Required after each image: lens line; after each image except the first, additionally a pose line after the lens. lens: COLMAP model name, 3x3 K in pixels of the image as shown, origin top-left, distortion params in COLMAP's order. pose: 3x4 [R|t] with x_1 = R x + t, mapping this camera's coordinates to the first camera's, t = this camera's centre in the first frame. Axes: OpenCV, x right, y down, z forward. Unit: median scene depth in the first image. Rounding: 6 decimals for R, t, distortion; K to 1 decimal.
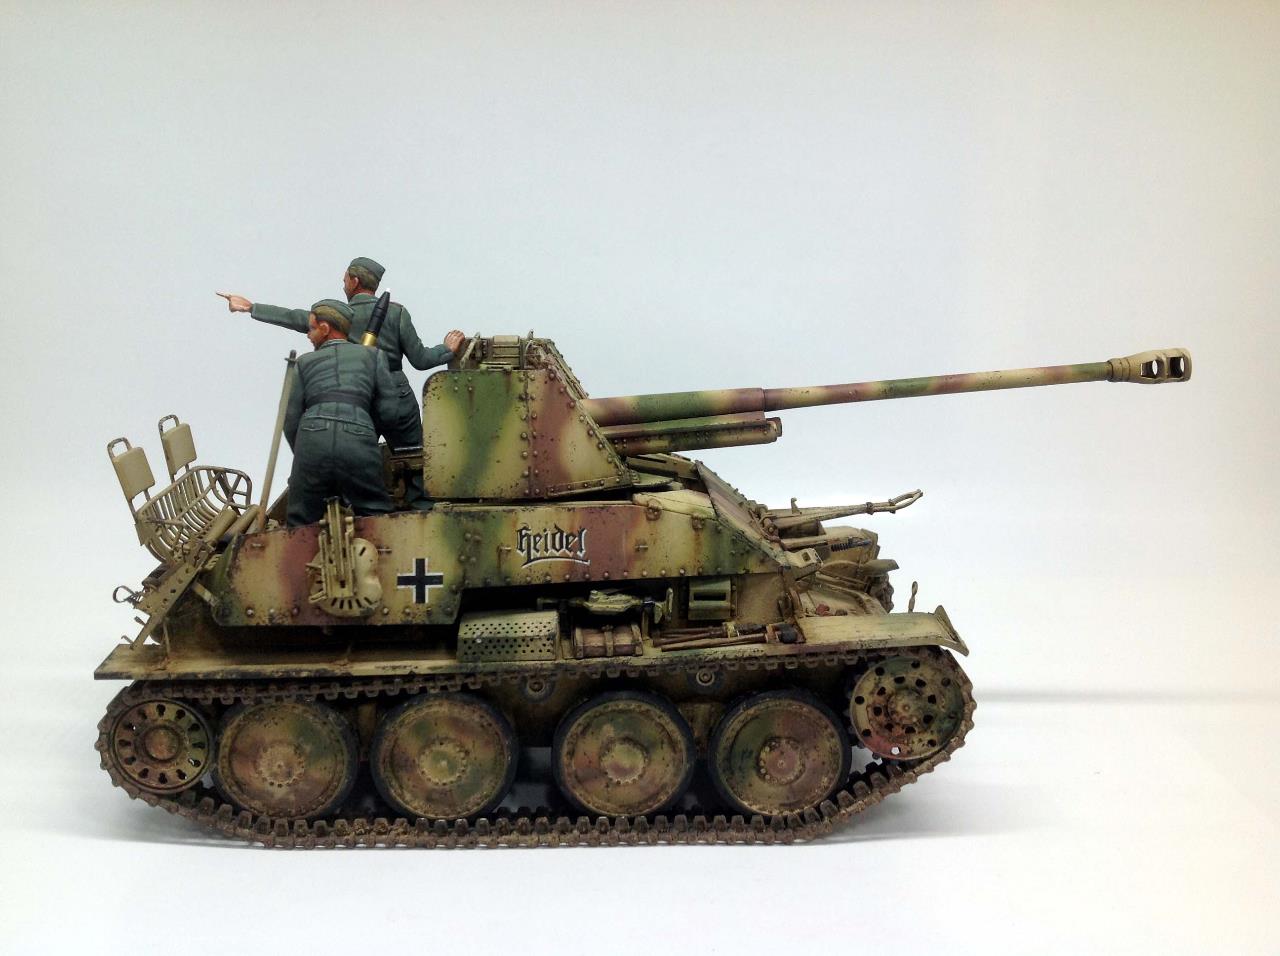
lens RADIAL K [[1193.3, 0, 639.5], [0, 1193.3, 447.4], [0, 0, 1]] dist [0.202368, -0.511539]
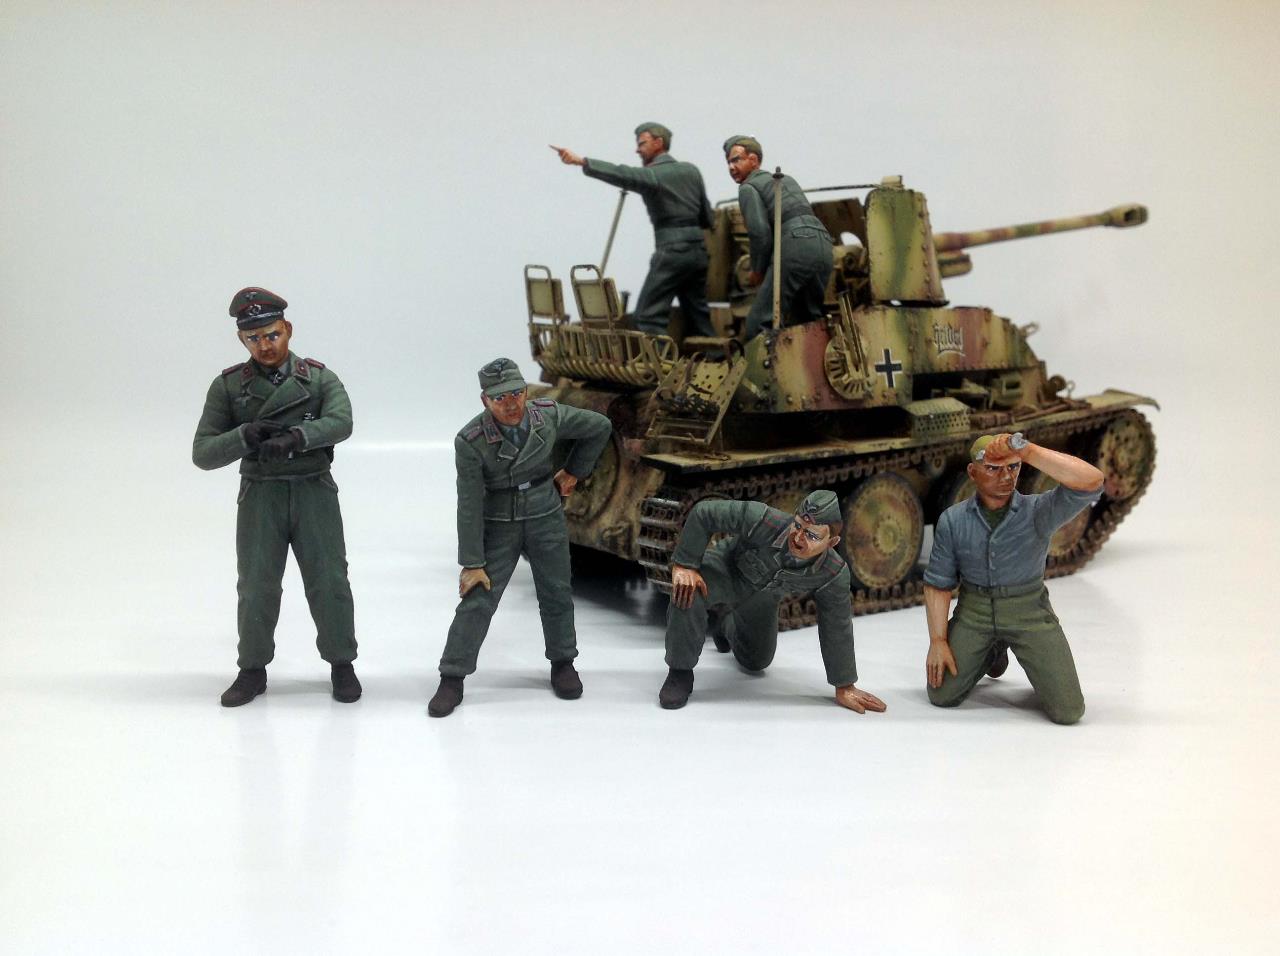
lens RADIAL K [[1193.3, 0, 639.5], [0, 1193.3, 447.4], [0, 0, 1]] dist [0.202368, -0.511539]
pose [[0.830110, -0.079153, 0.551953, -1.009159], [0.118589, 0.992289, -0.036051, 0.197067], [-0.544844, 0.095381, 0.833095, 0.177631]]
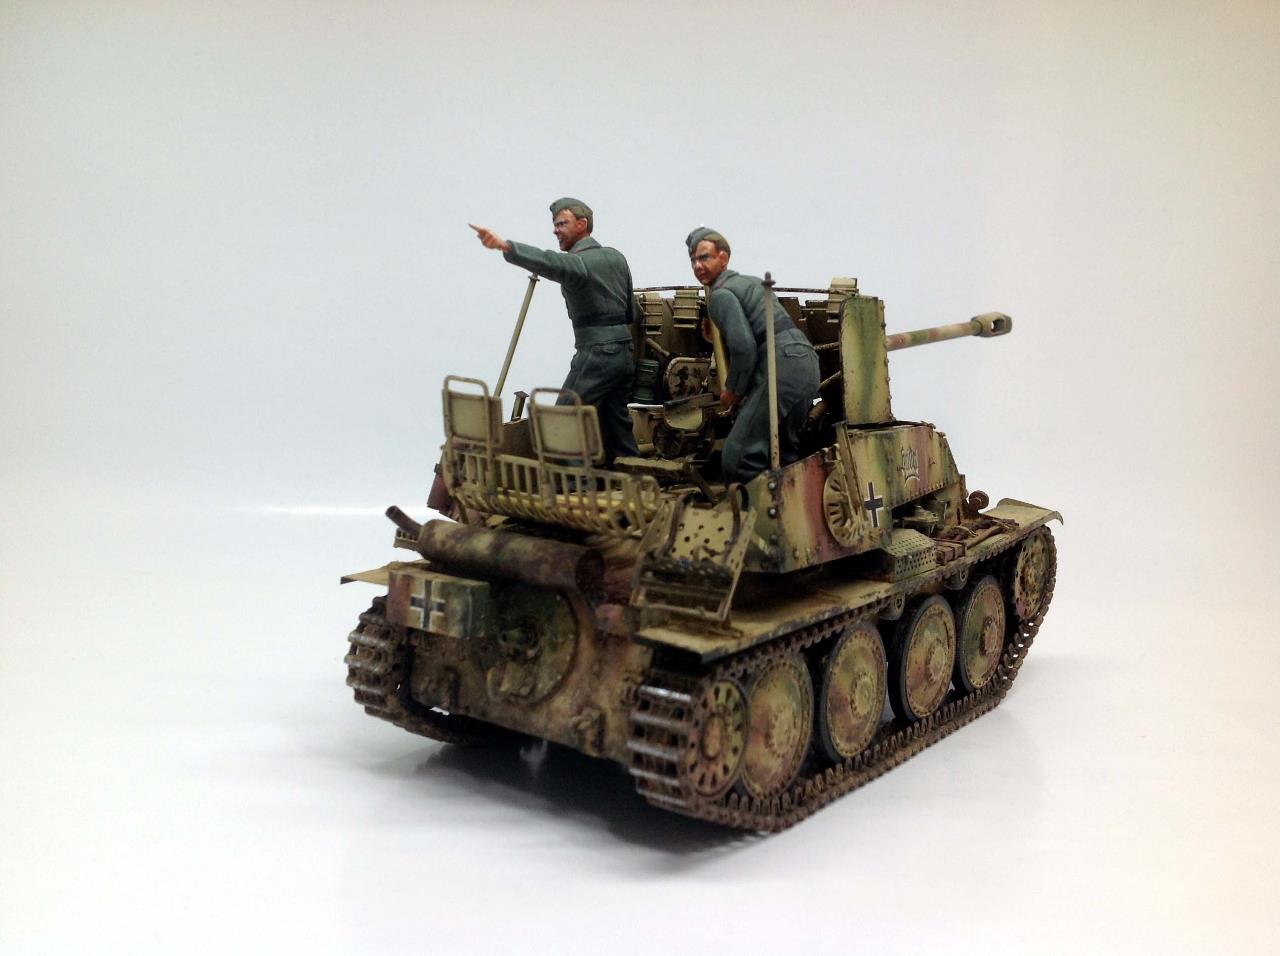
lens RADIAL K [[1193.3, 0, 639.5], [0, 1193.3, 447.4], [0, 0, 1]] dist [0.202368, -0.511539]
pose [[0.648960, -0.066535, 0.757907, -1.046637], [0.124667, 0.992004, -0.019661, 0.058577], [-0.750539, 0.107245, 0.652066, 0.486373]]
